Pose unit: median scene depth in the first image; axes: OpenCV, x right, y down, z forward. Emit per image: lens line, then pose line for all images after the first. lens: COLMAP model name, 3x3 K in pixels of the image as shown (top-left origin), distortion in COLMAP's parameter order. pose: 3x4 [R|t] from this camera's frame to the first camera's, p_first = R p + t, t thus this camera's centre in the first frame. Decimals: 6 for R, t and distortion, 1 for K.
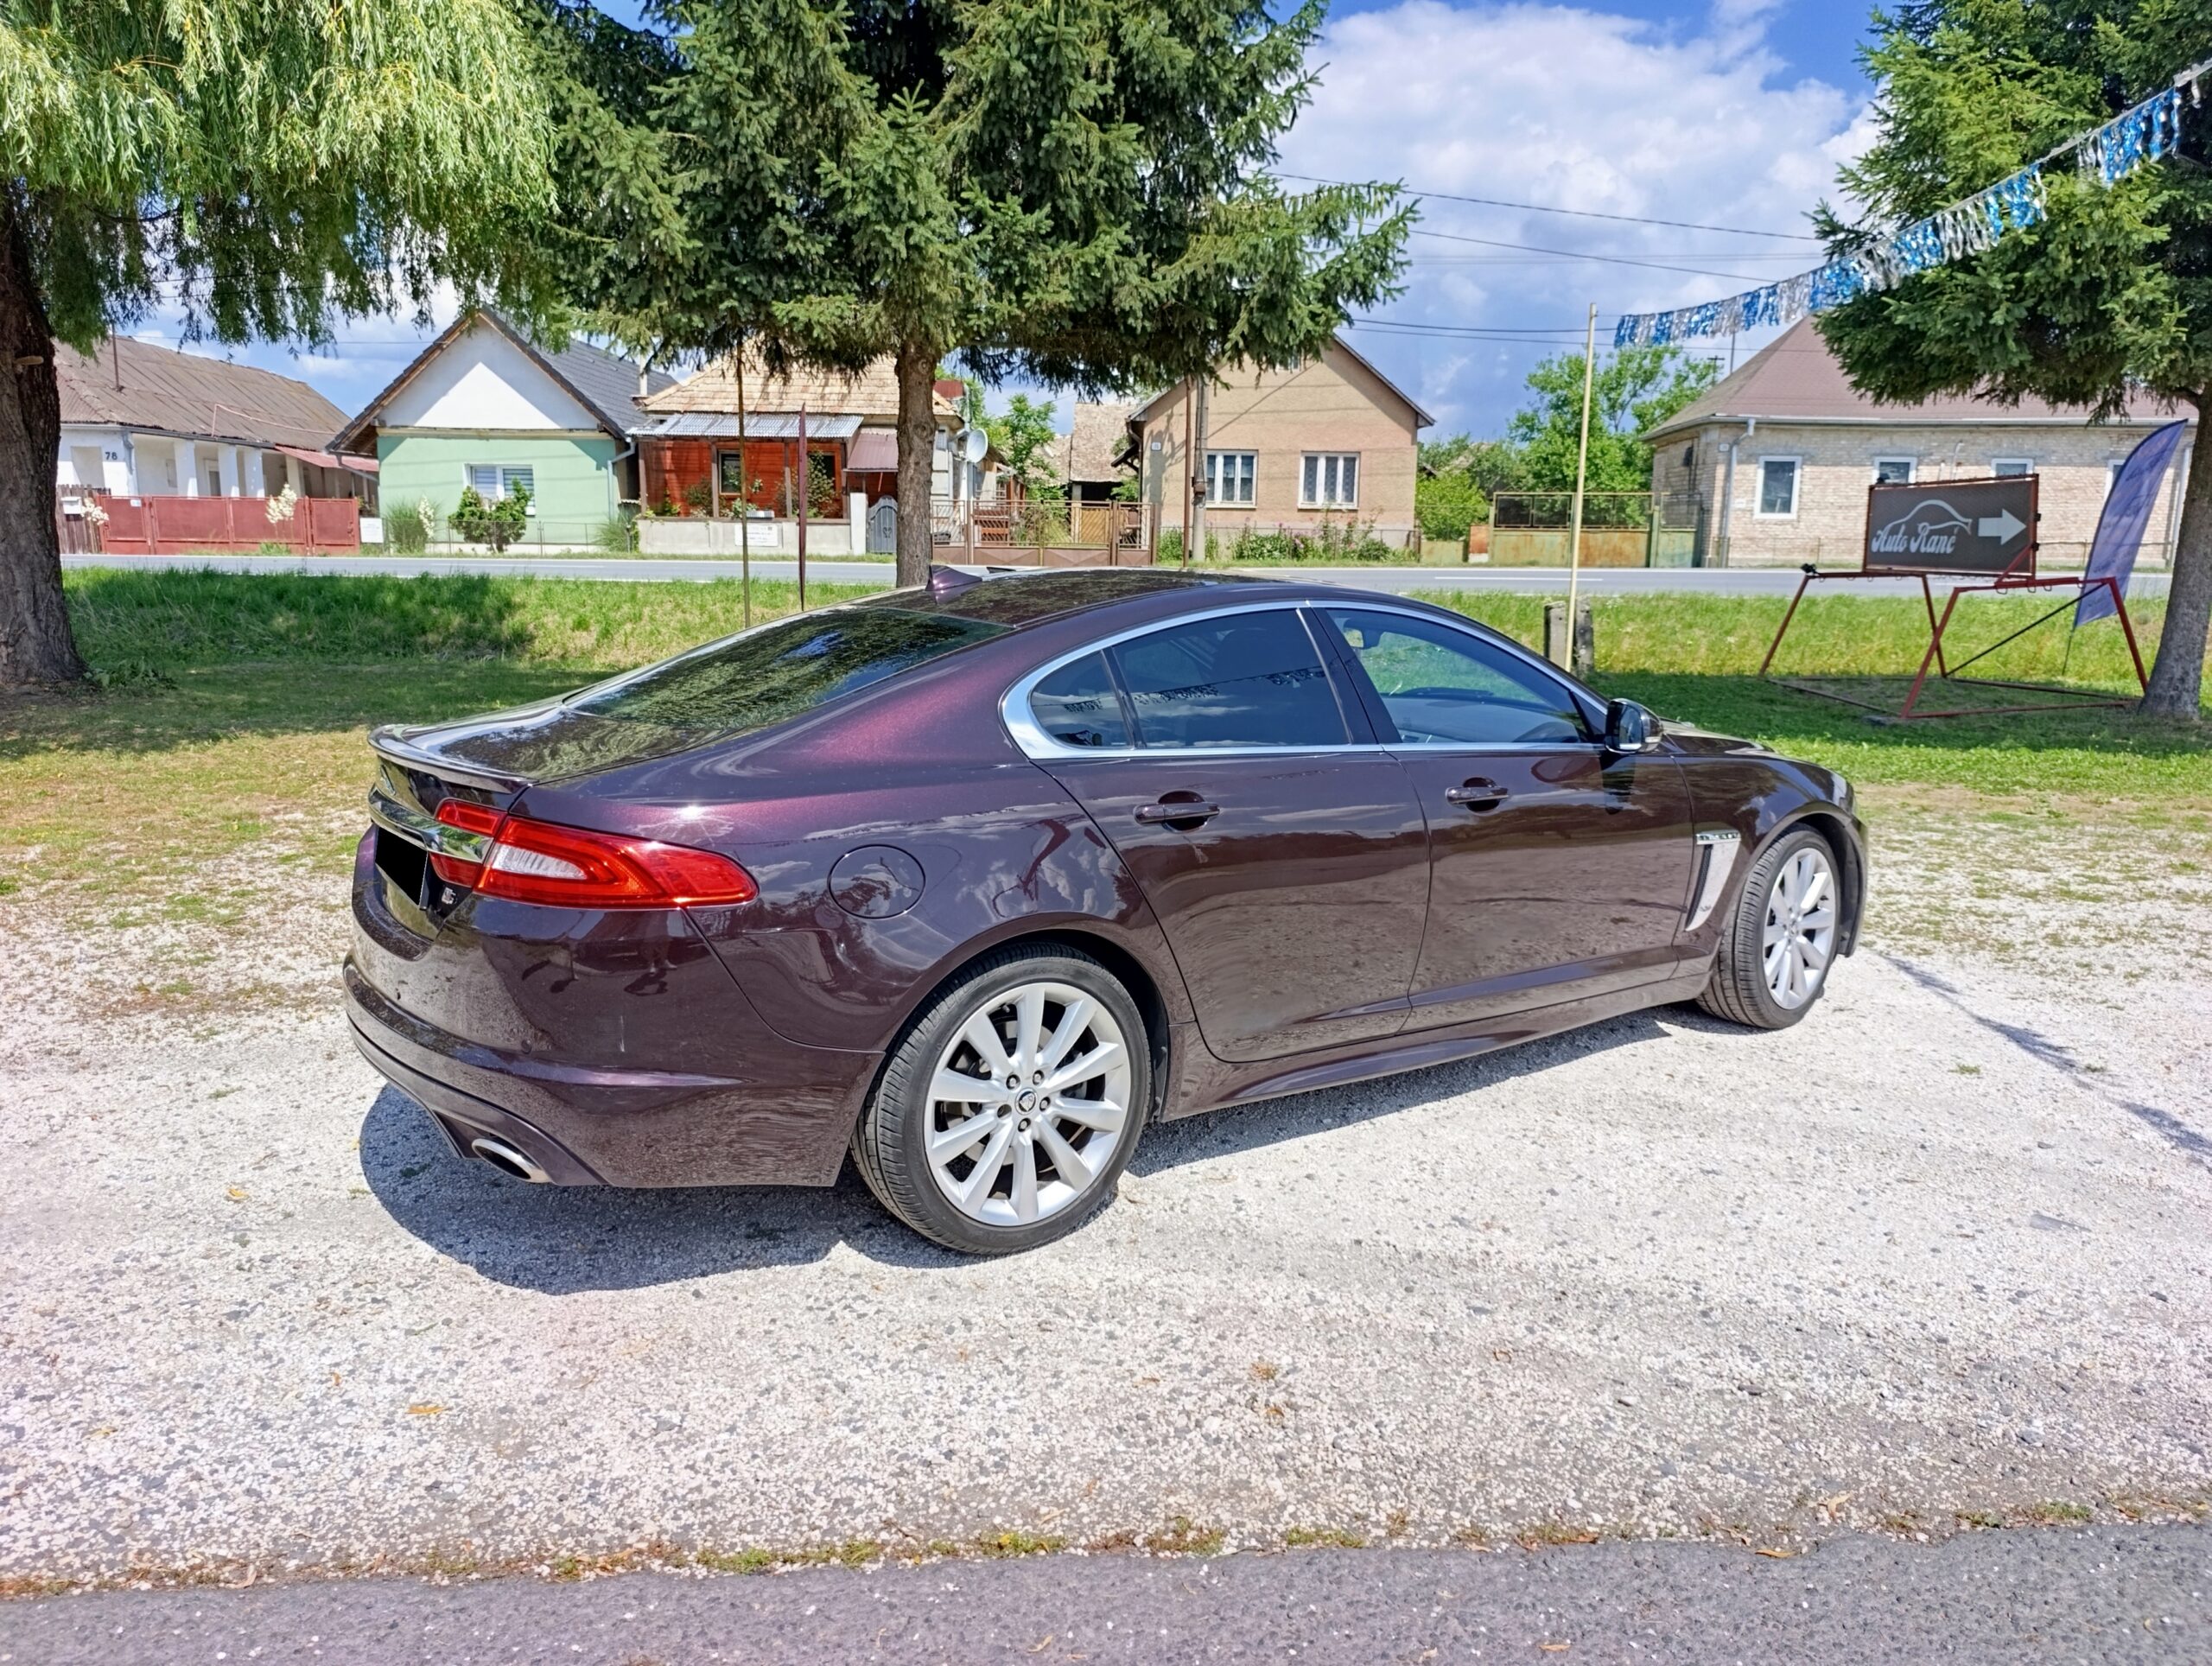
lens RADIAL K [[1643.3, 0, 1106.0], [0, 1643.3, 833.0], [0, 0, 1]] dist [0.036360, -0.061340]
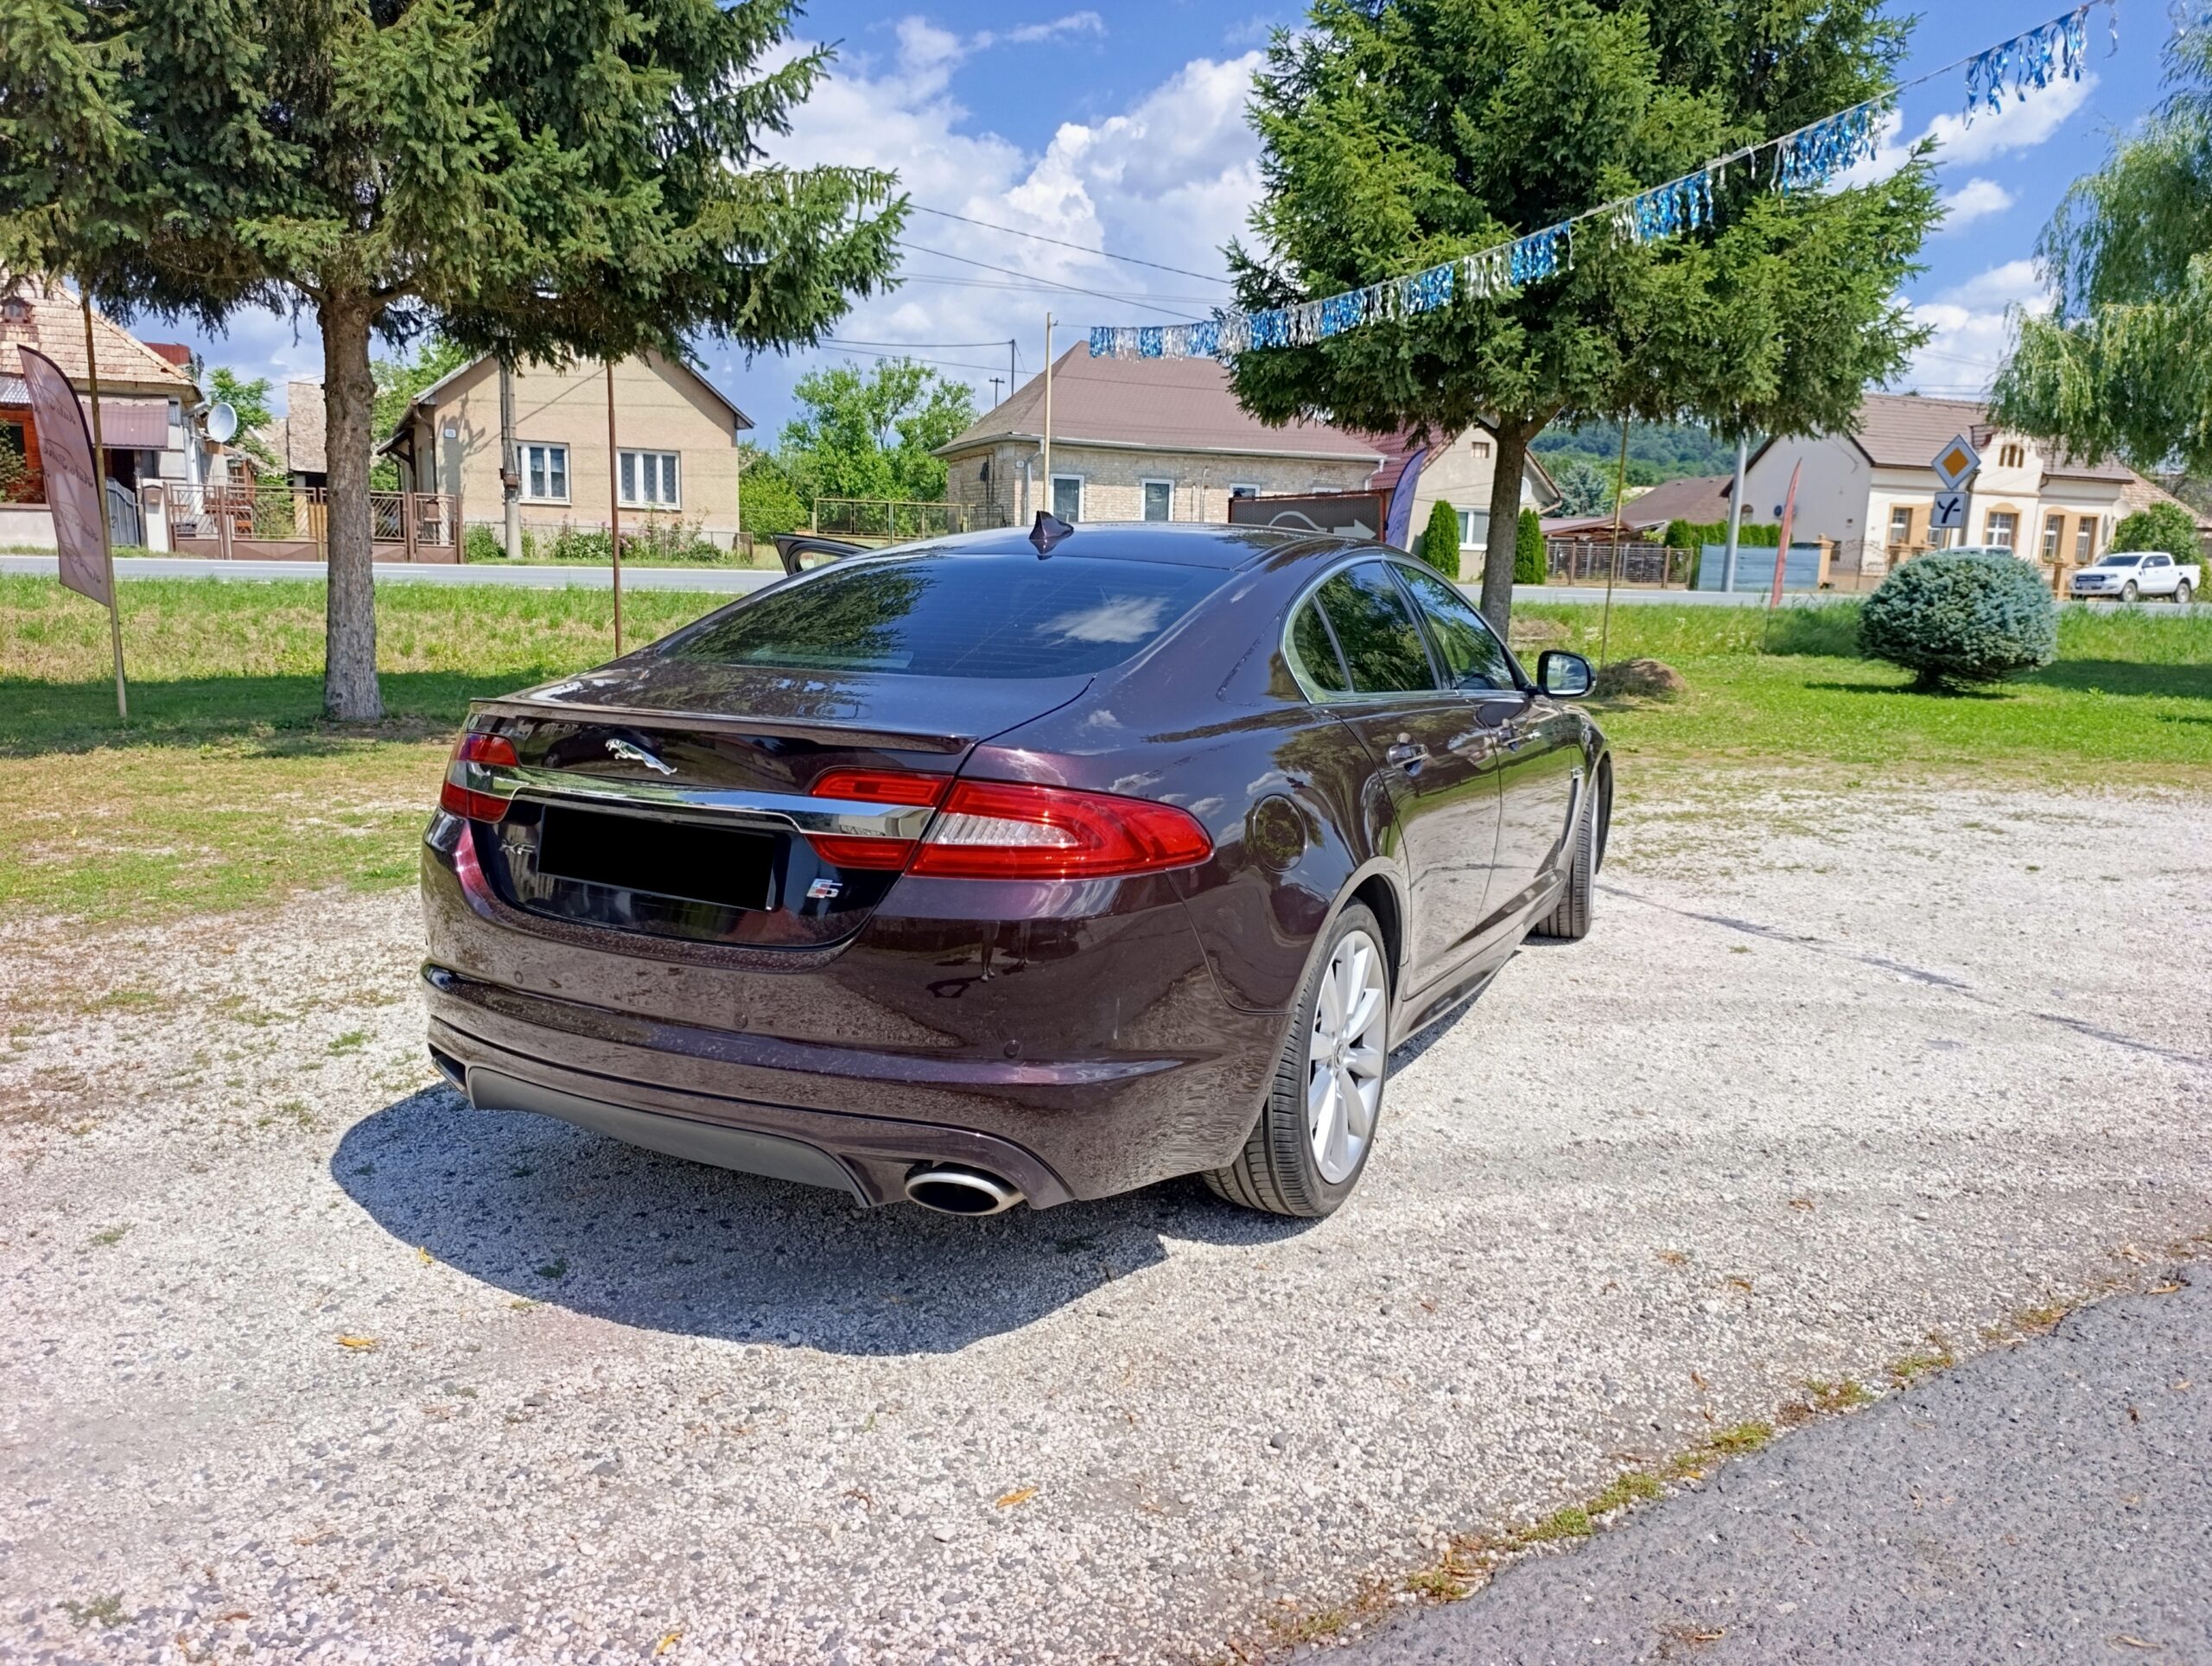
lens RADIAL K [[1630.1, 0, 1065.0], [0, 1630.1, 865.6], [0, 0, 1]] dist [0.045996, -0.073821]
pose [[0.866366, -0.077750, 0.493321, -0.261773], [0.073889, 0.996891, 0.027353, 0.005124], [-0.493914, 0.012753, 0.869417, 0.092846]]
